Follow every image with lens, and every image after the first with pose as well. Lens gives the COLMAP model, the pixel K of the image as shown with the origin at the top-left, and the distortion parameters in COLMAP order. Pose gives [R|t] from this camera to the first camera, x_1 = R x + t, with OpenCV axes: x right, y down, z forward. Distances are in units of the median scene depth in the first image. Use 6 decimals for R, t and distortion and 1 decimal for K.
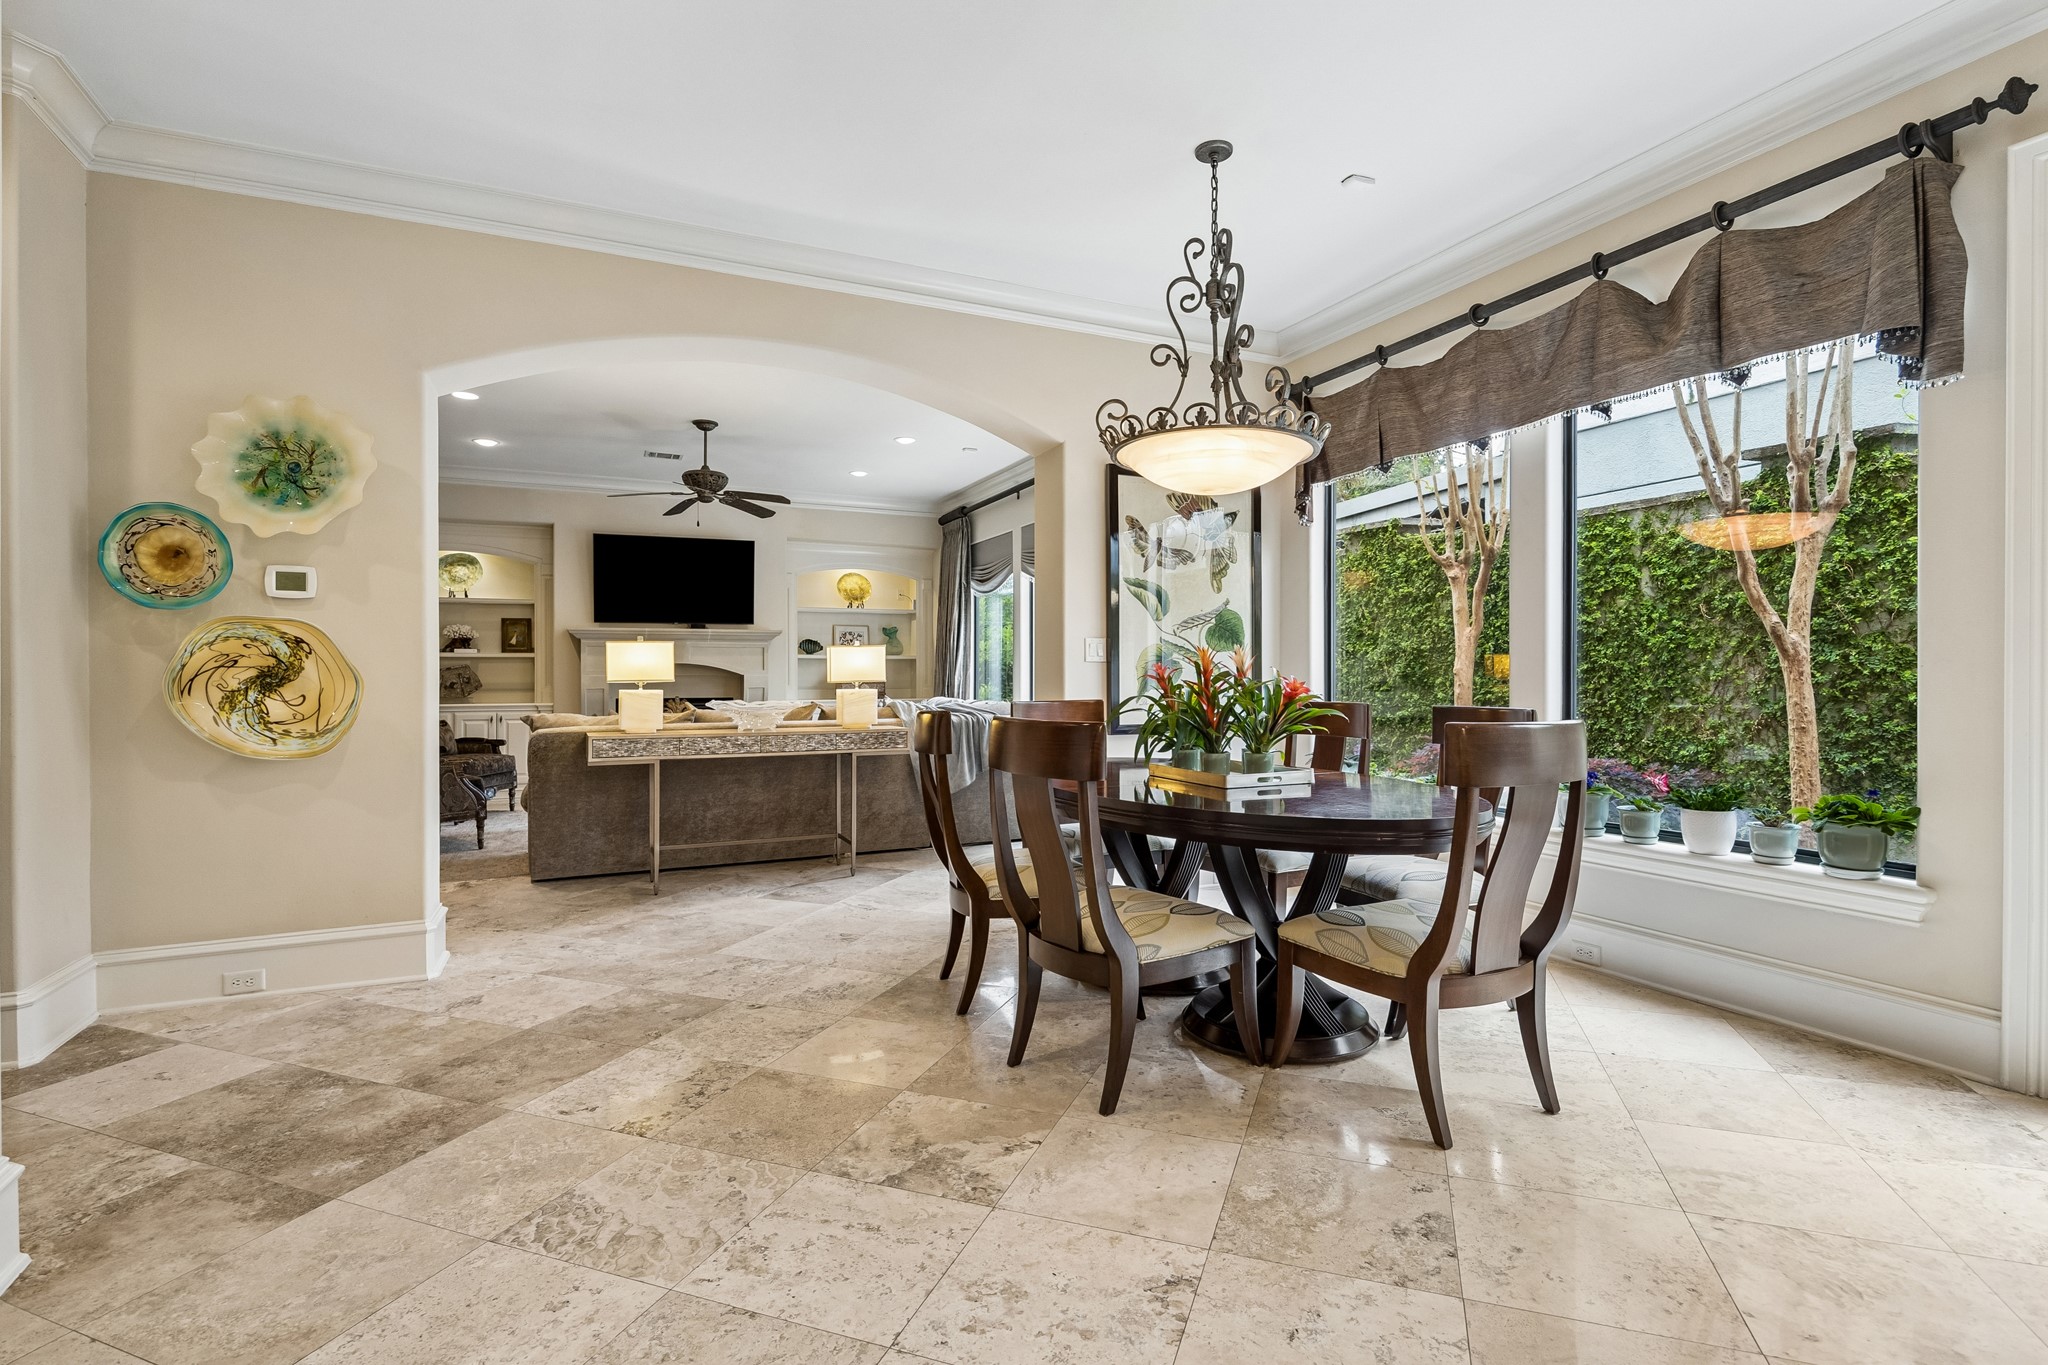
lens RADIAL K [[979.1, 0, 1053.3], [0, 979.1, 660.5], [0, 0, 1]] dist [-0.004500, -0.001850]
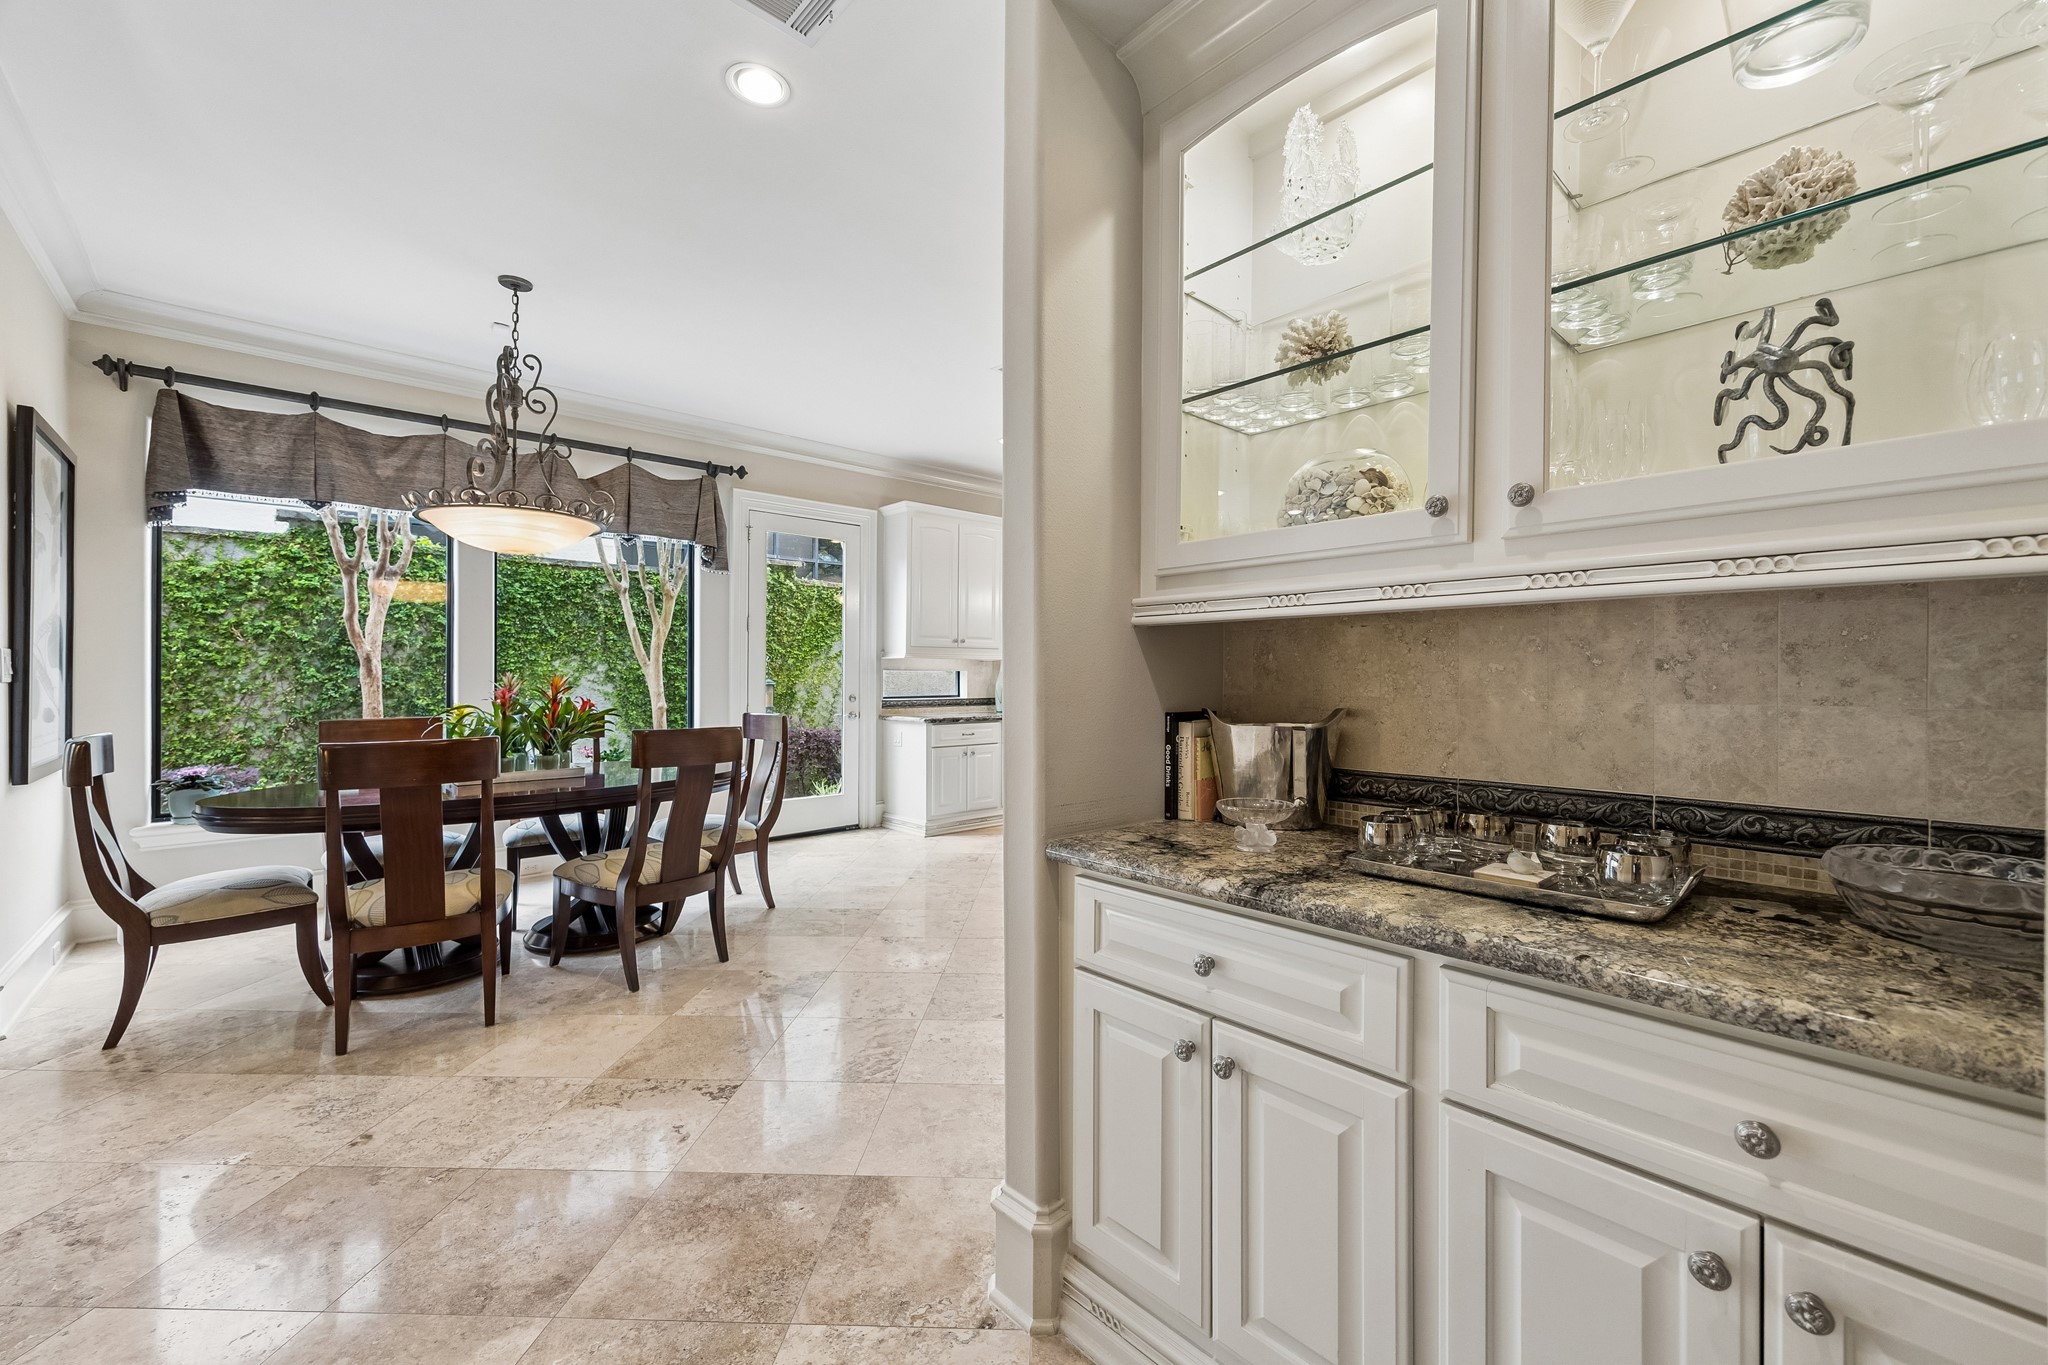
lens RADIAL K [[814.0, 0, 1029.8], [0, 814.0, 687.5], [0, 0, 1]] dist [0.009732, 0.000493]
pose [[-0.293824, -0.011565, 0.955790, -0.652763], [-0.016360, 0.999841, 0.007069, -0.009757], [-0.955720, -0.013560, -0.293966, 0.419657]]
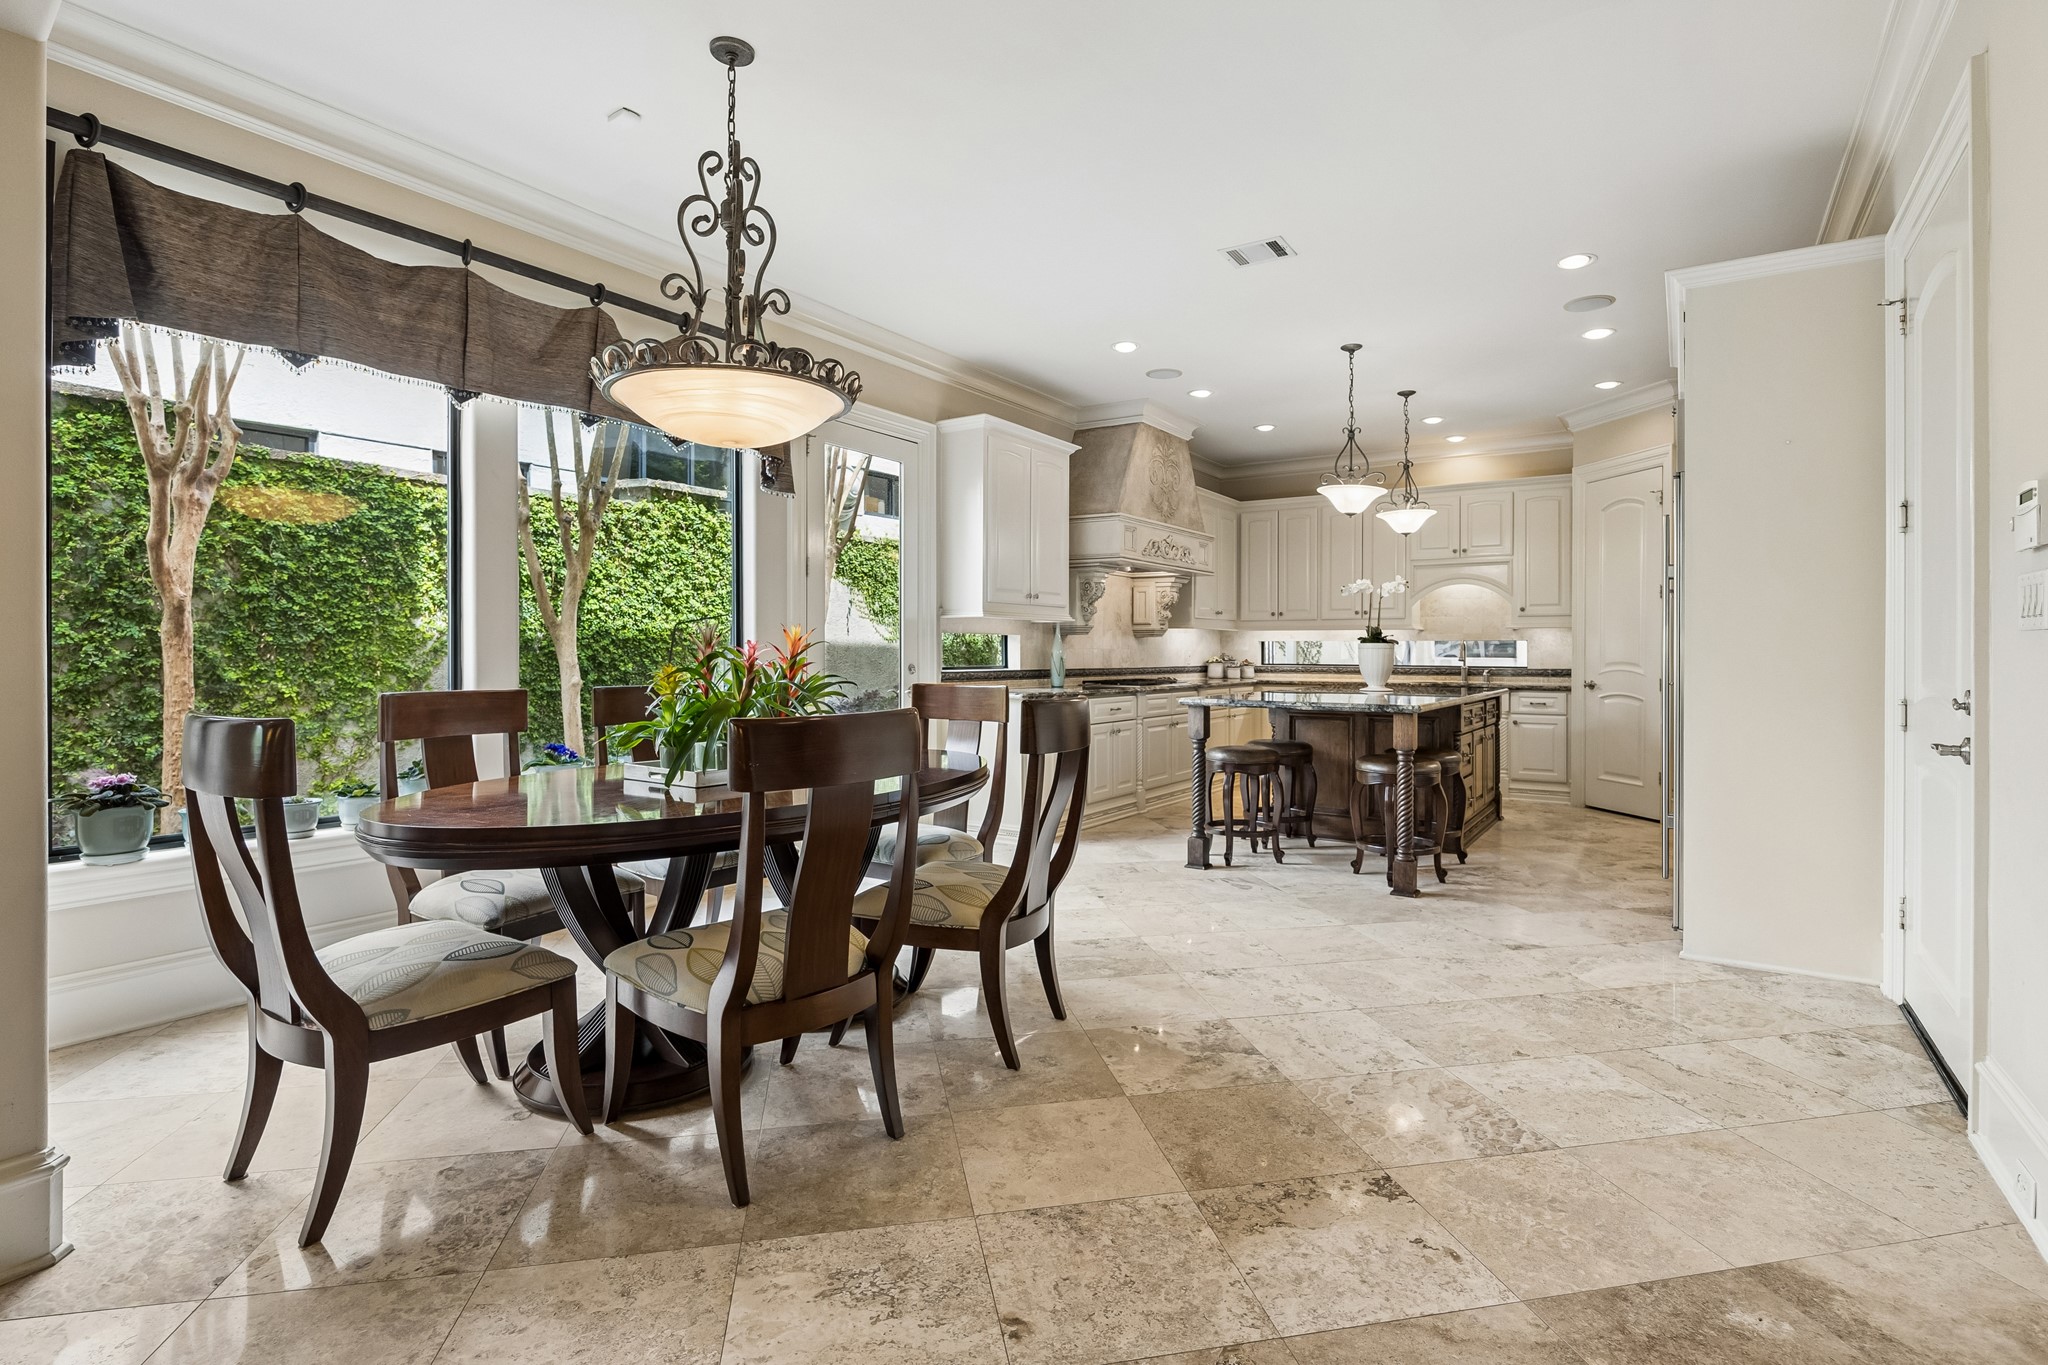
lens RADIAL K [[979.1, 0, 1036.5], [0, 979.1, 654.6], [0, 0, 1]] dist [-0.004500, -0.001850]
pose [[-0.515093, 0.000615, 0.857134, -0.444048], [-0.016559, 0.999806, -0.010669, 0.012325], [-0.856974, -0.019689, -0.514983, 0.759801]]
